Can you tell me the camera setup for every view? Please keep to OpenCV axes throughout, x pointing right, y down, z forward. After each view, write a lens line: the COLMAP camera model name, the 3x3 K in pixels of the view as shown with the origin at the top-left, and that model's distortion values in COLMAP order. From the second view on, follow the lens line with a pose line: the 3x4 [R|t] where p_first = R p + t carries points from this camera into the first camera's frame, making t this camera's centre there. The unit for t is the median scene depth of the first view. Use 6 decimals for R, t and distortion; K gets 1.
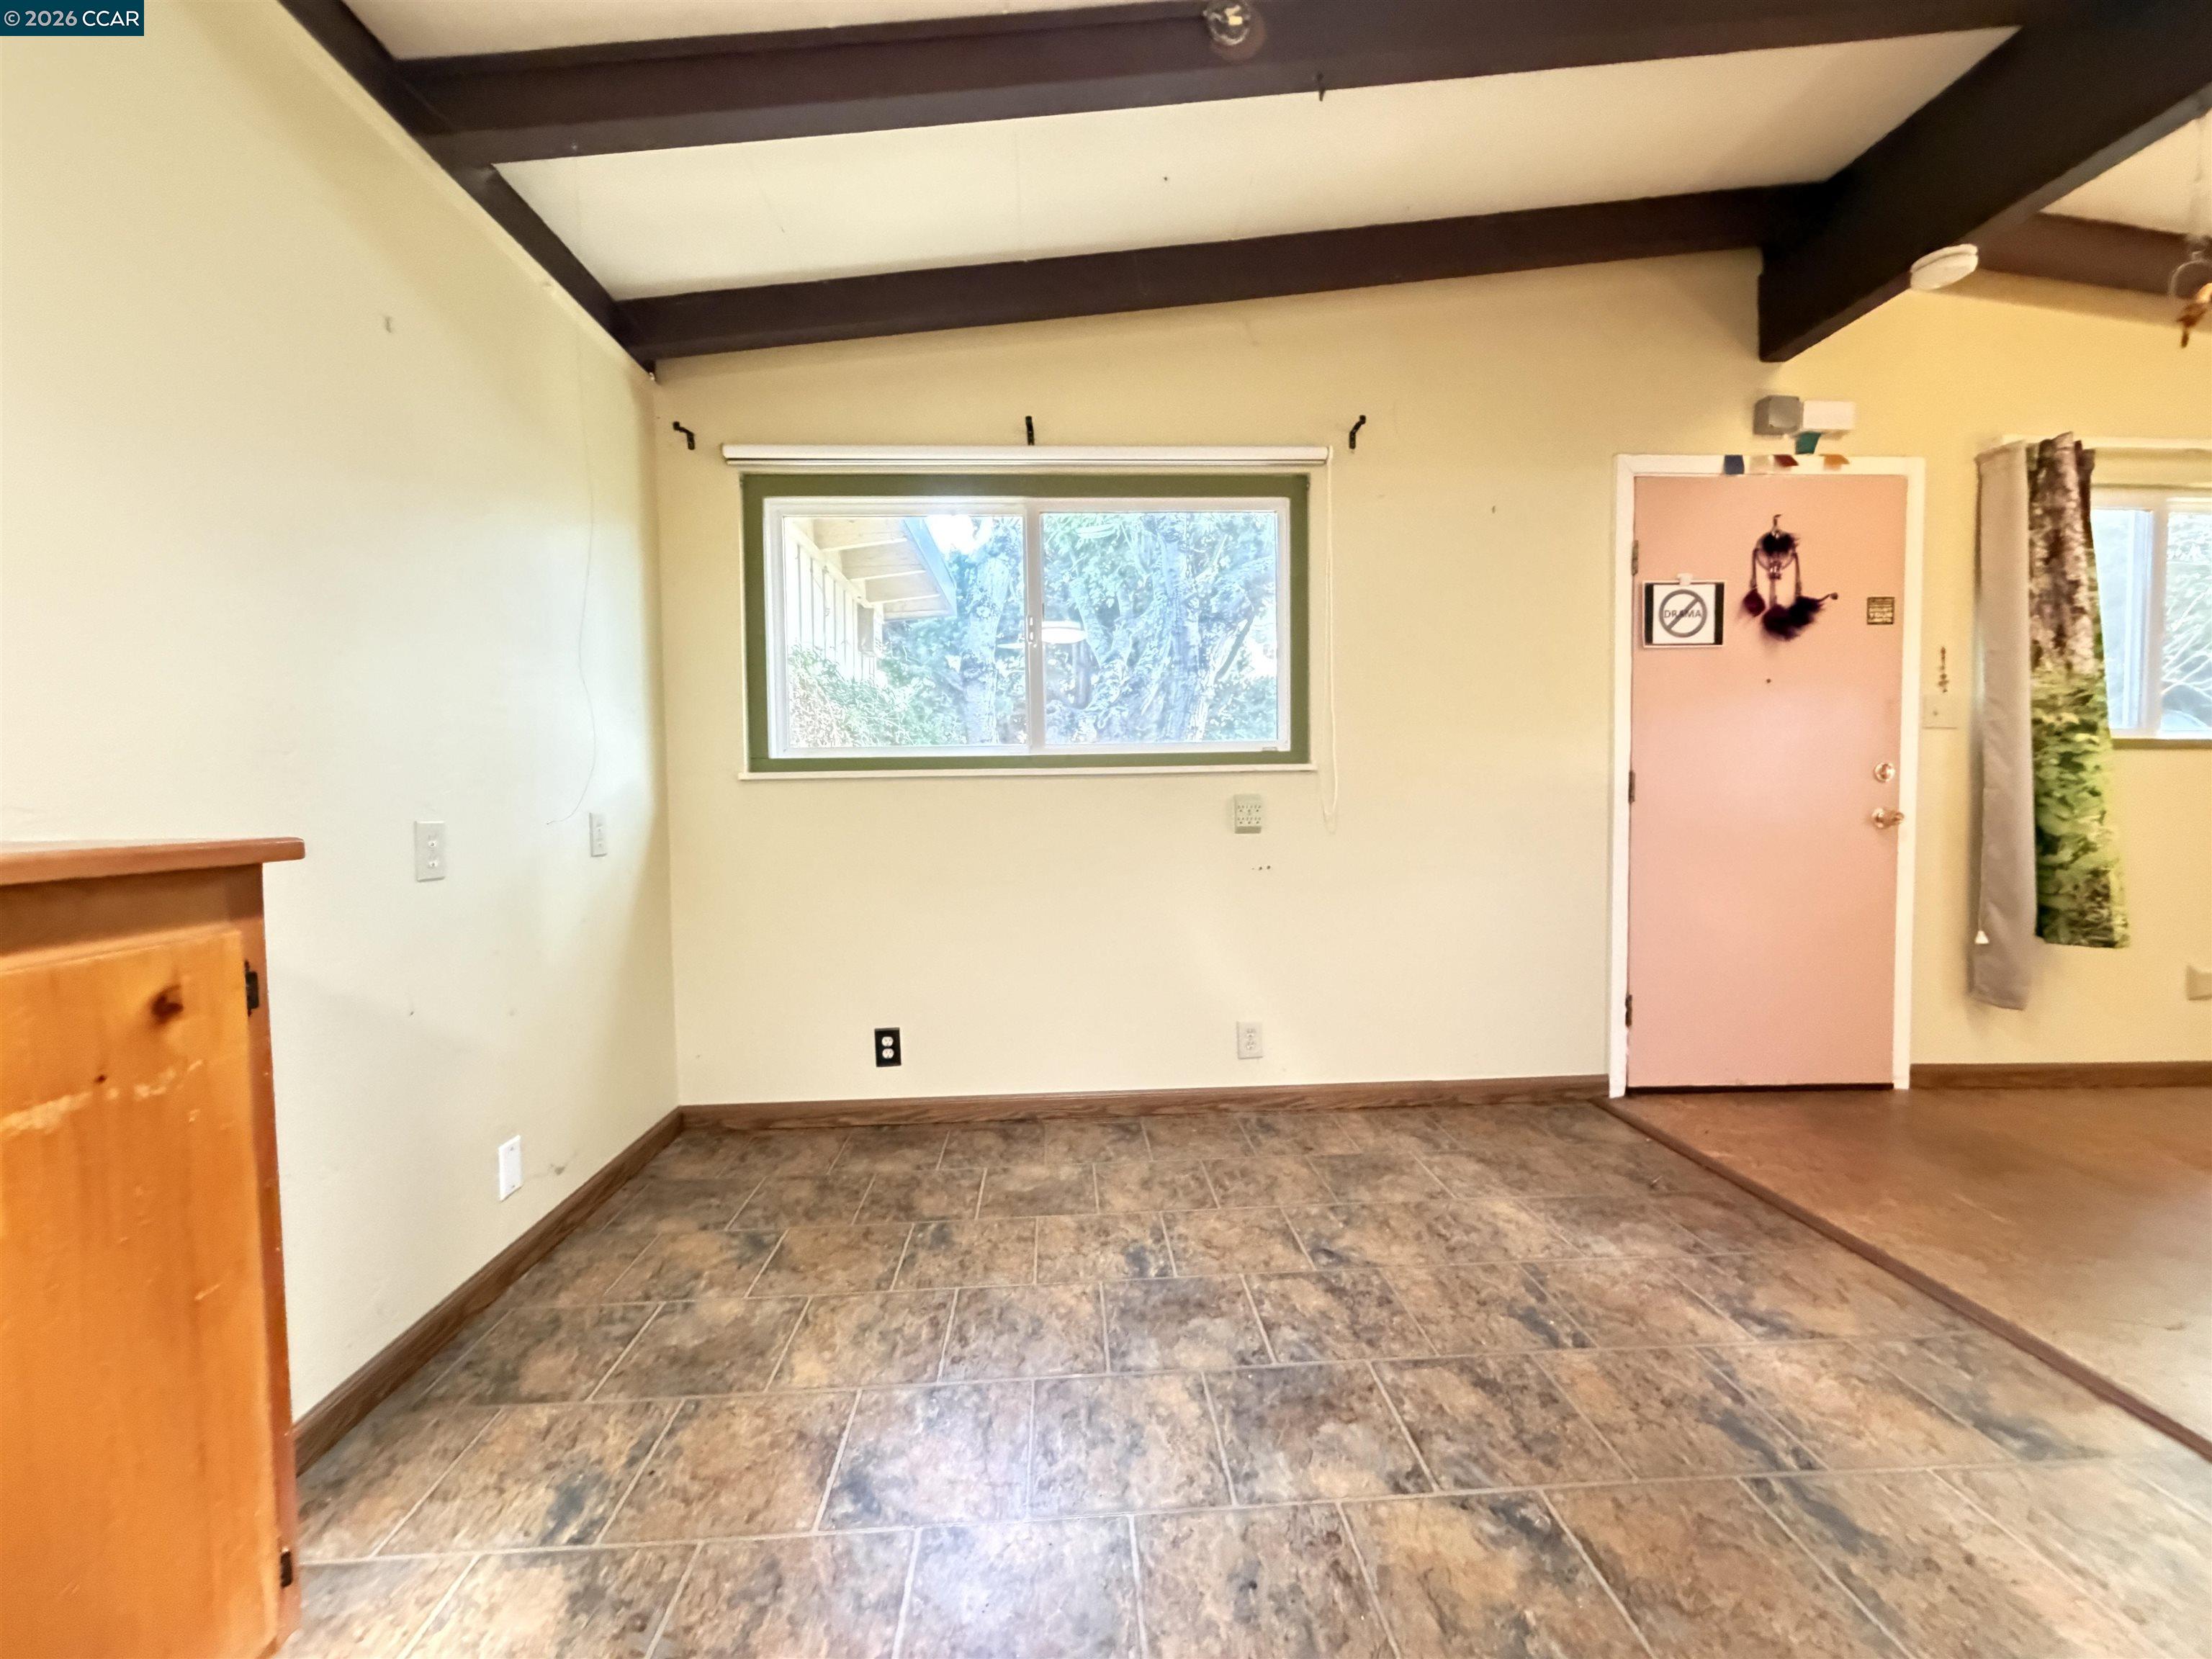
lens RADIAL K [[880.0, 0, 1106.0], [0, 880.0, 829.5], [0, 0, 1]] dist [-0.000174, 0.000199]
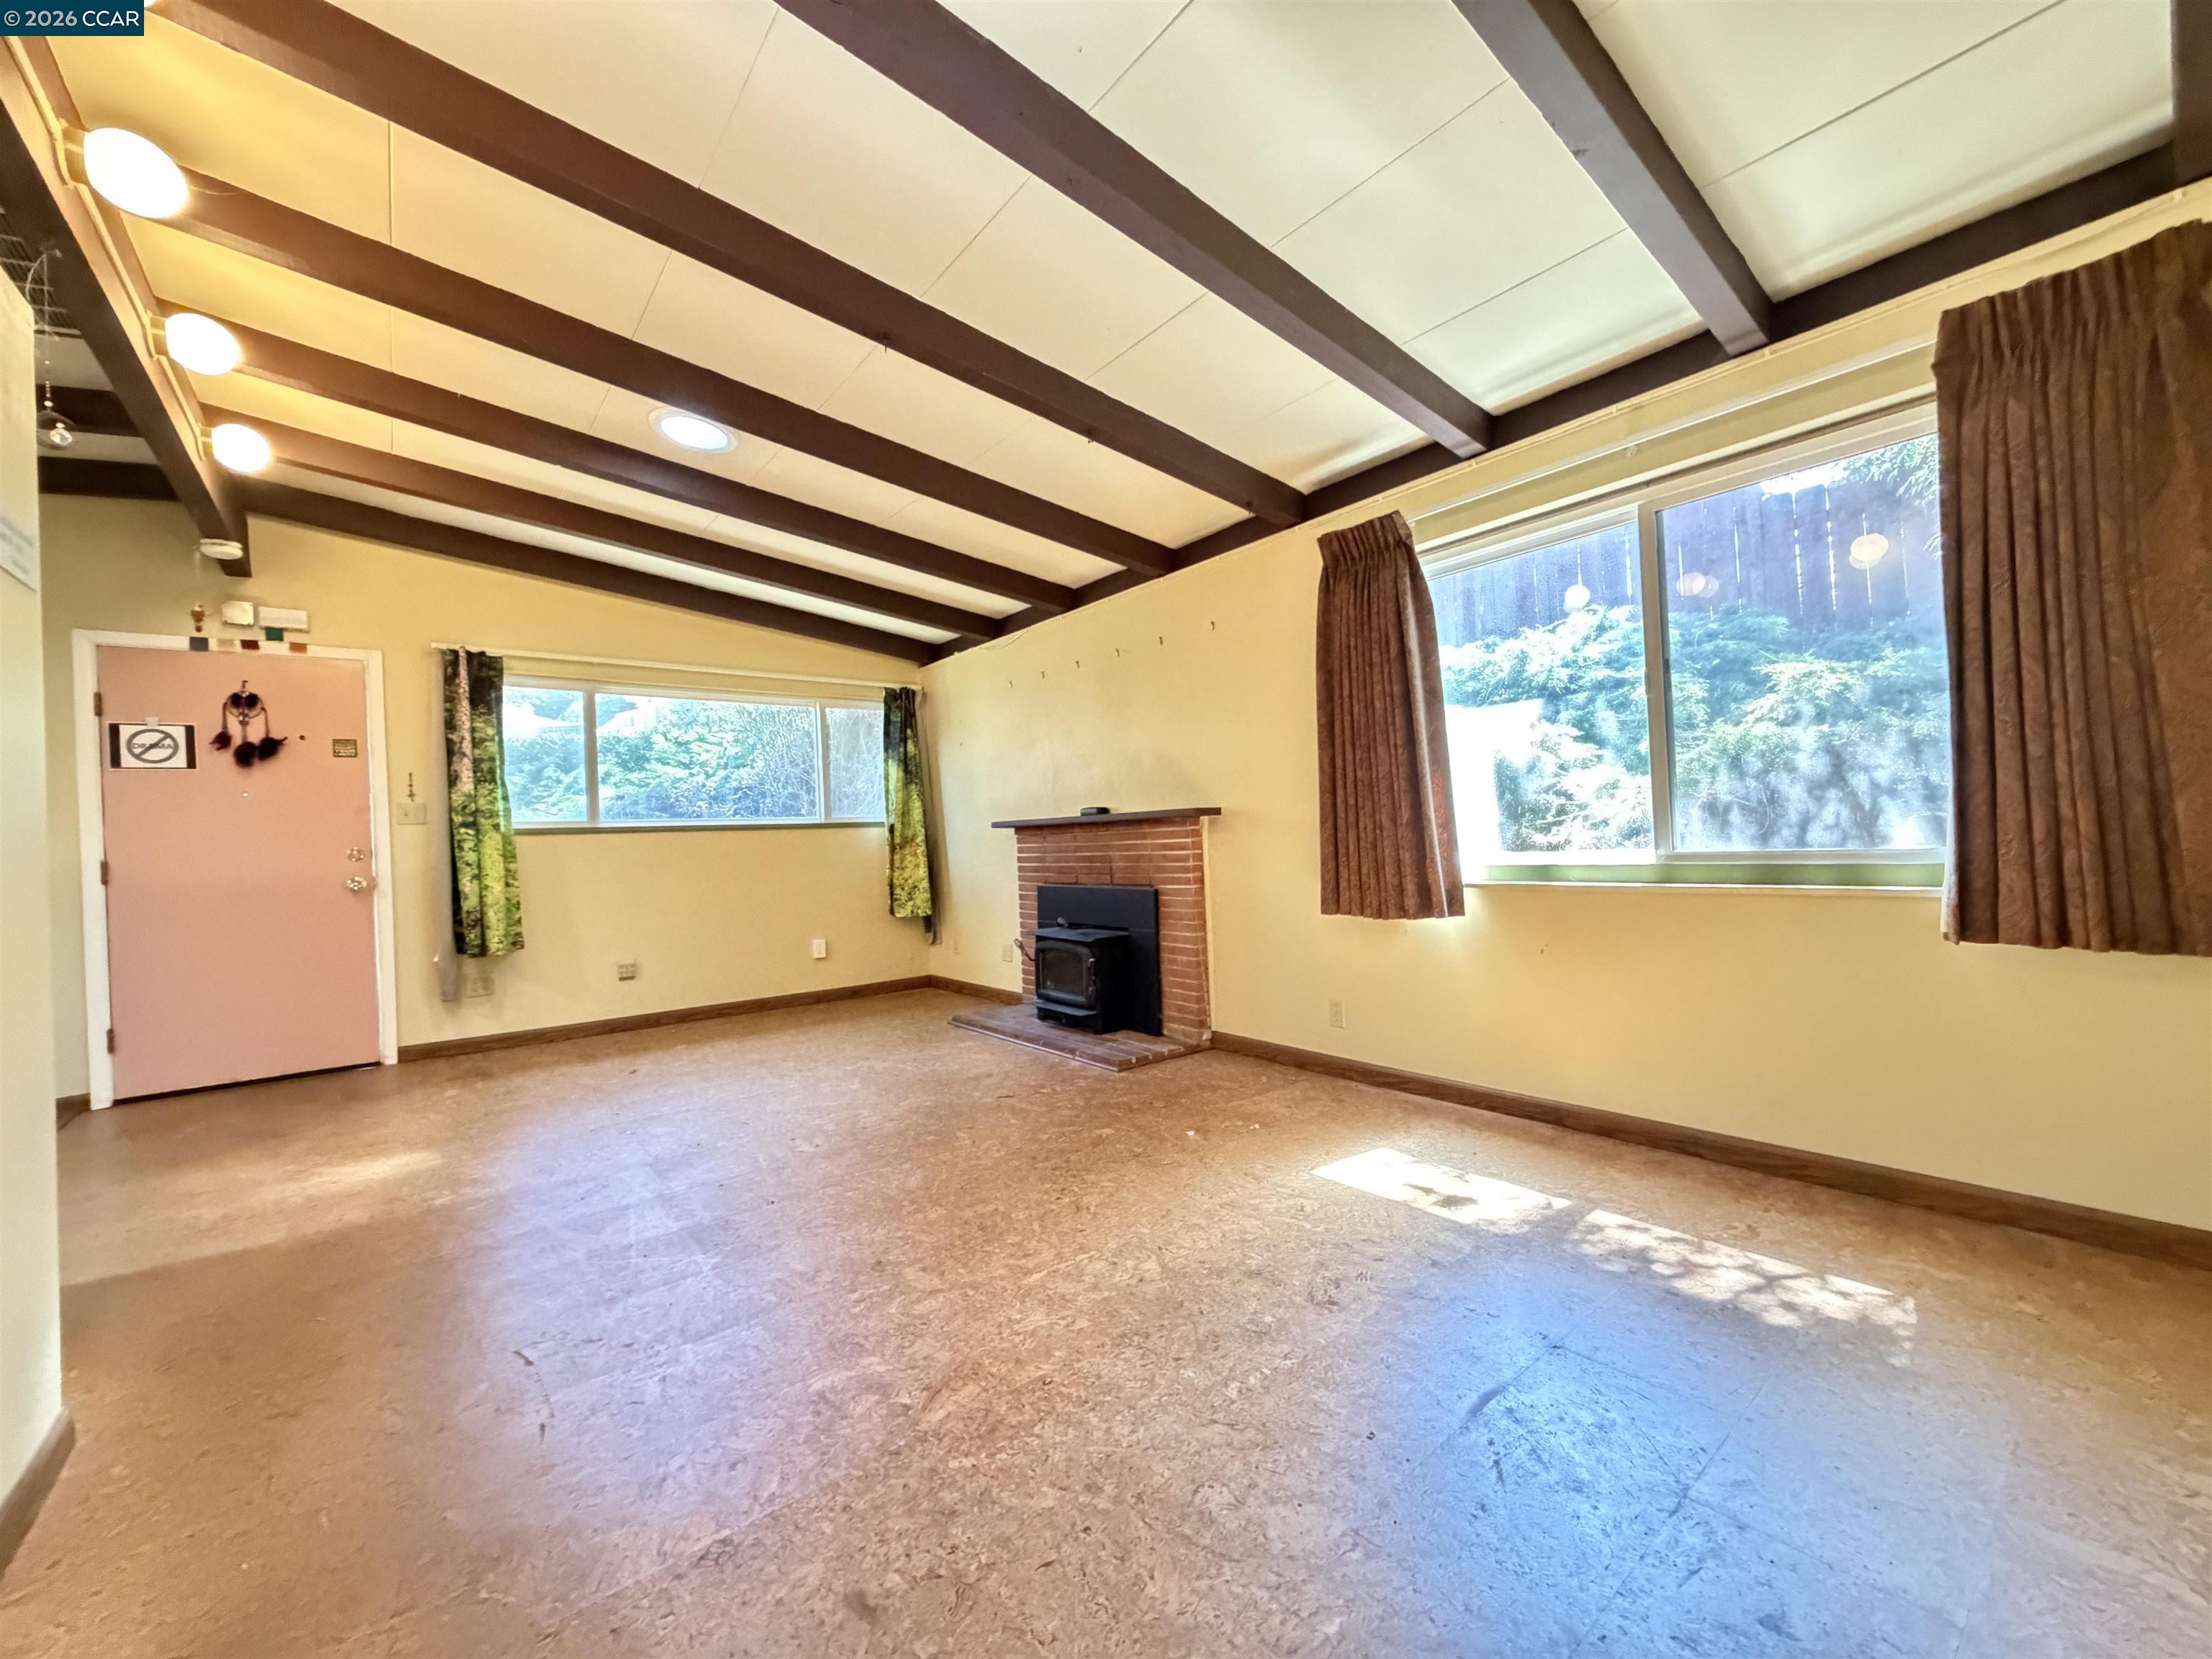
lens RADIAL K [[880.0, 0, 1106.0], [0, 880.0, 829.5], [0, 0, 1]] dist [-0.000174, 0.000199]
pose [[0.816599, -0.024285, 0.576695, 1.078280], [0.061145, 0.997132, -0.044591, 0.039235], [-0.573958, 0.071675, 0.815742, -0.983175]]
